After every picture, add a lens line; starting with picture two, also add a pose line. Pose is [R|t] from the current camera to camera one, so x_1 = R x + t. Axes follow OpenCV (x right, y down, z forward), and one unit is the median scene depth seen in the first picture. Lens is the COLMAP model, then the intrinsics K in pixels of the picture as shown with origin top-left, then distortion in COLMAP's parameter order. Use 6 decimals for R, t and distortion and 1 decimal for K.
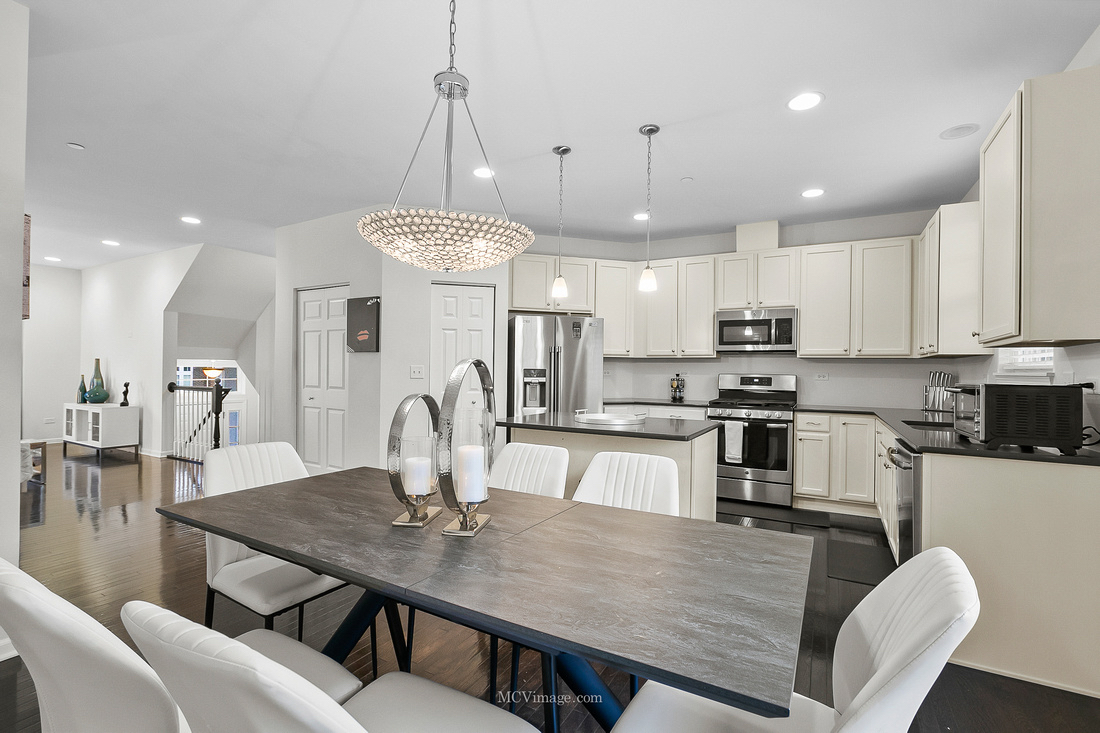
lens RADIAL K [[498.6, 0, 548.8], [0, 498.6, 366.5], [0, 0, 1]] dist [0.002170, 0.000056]
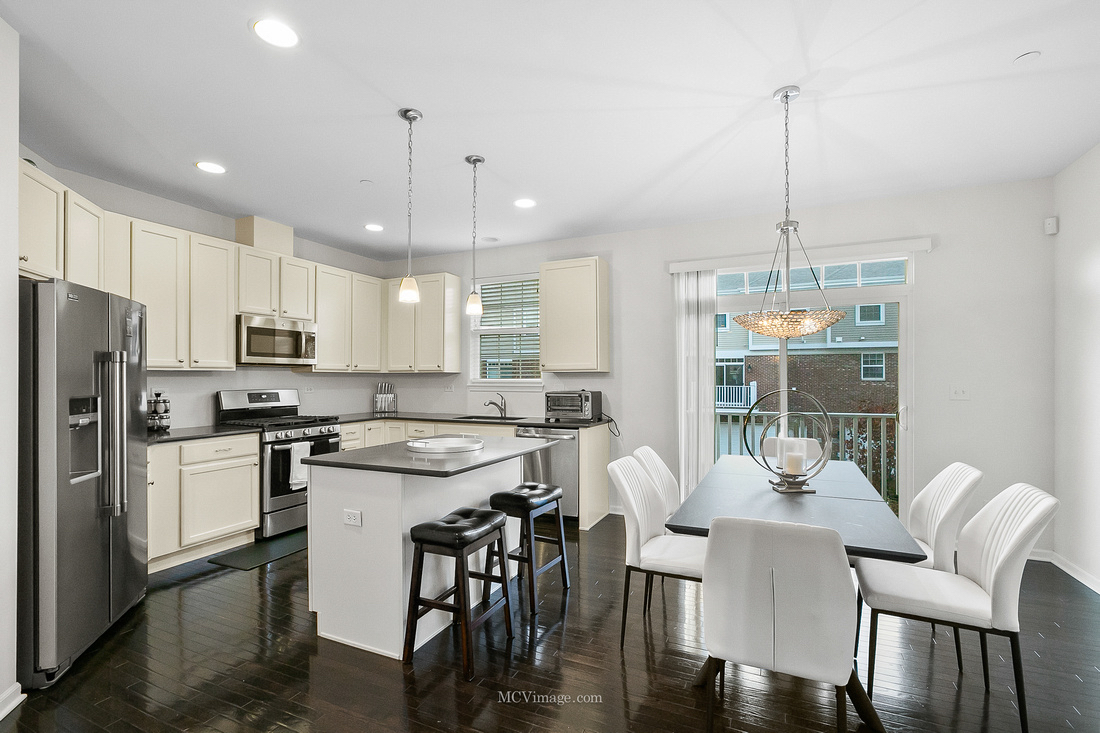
lens RADIAL K [[498.6, 0, 544.0], [0, 498.6, 374.5], [0, 0, 1]] dist [0.002170, 0.000056]
pose [[-0.062229, -0.002814, 0.998058, -0.527226], [0.003278, 0.999990, 0.003024, -0.013412], [-0.998057, 0.003460, -0.062219, 0.577447]]
